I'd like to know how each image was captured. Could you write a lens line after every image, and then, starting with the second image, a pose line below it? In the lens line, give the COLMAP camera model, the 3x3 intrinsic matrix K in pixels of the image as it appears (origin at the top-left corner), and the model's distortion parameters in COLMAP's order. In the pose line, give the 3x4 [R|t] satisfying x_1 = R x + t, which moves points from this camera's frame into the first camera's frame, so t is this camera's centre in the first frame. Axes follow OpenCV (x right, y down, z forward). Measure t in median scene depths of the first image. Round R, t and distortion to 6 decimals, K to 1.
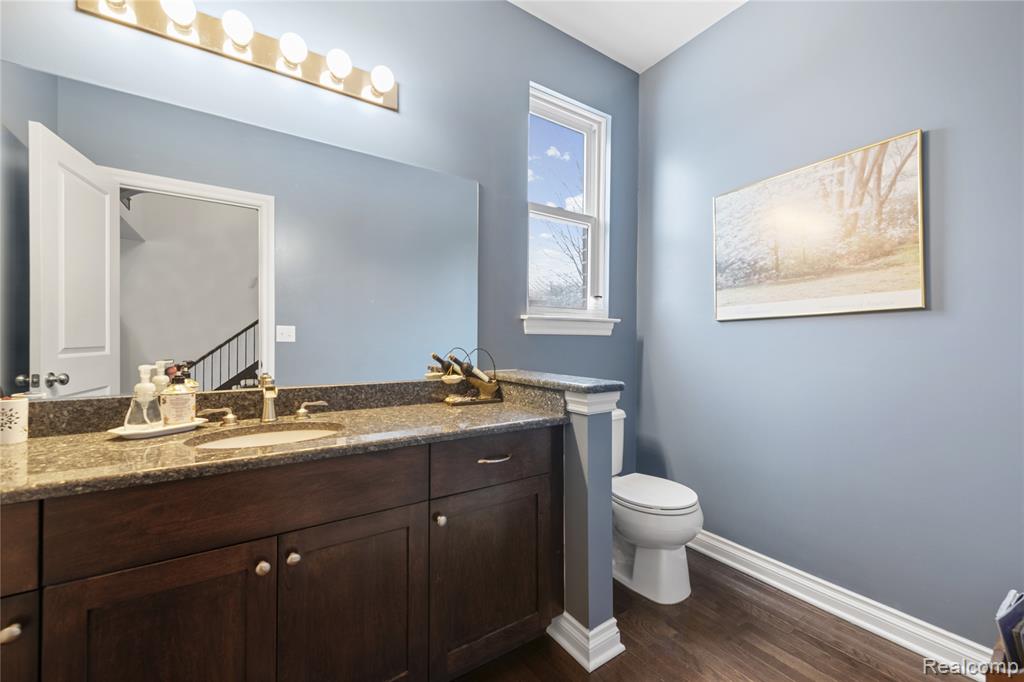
lens RADIAL K [[413.1, 0, 506.3], [0, 413.1, 341.3], [0, 0, 1]] dist [0.002684, 0.000156]
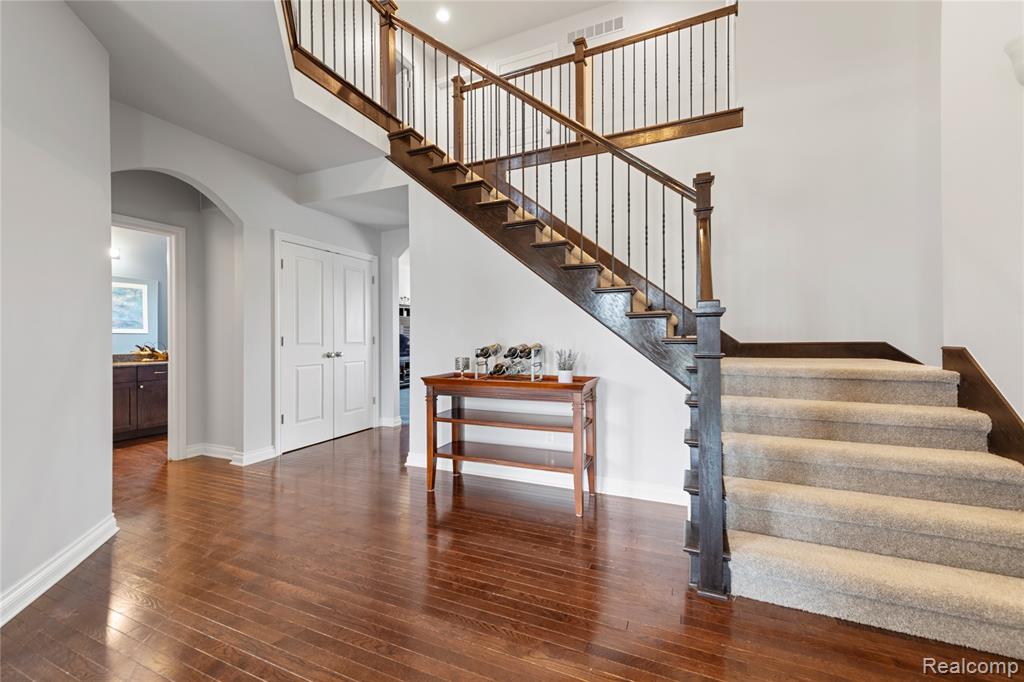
lens RADIAL K [[413.1, 0, 513.0], [0, 413.1, 340.2], [0, 0, 1]] dist [0.002684, 0.000156]
pose [[0.828974, -0.003834, 0.559274, 0.366167], [-0.001349, 0.999960, 0.008854, -0.023890], [-0.559285, -0.008094, 0.828936, -2.719690]]
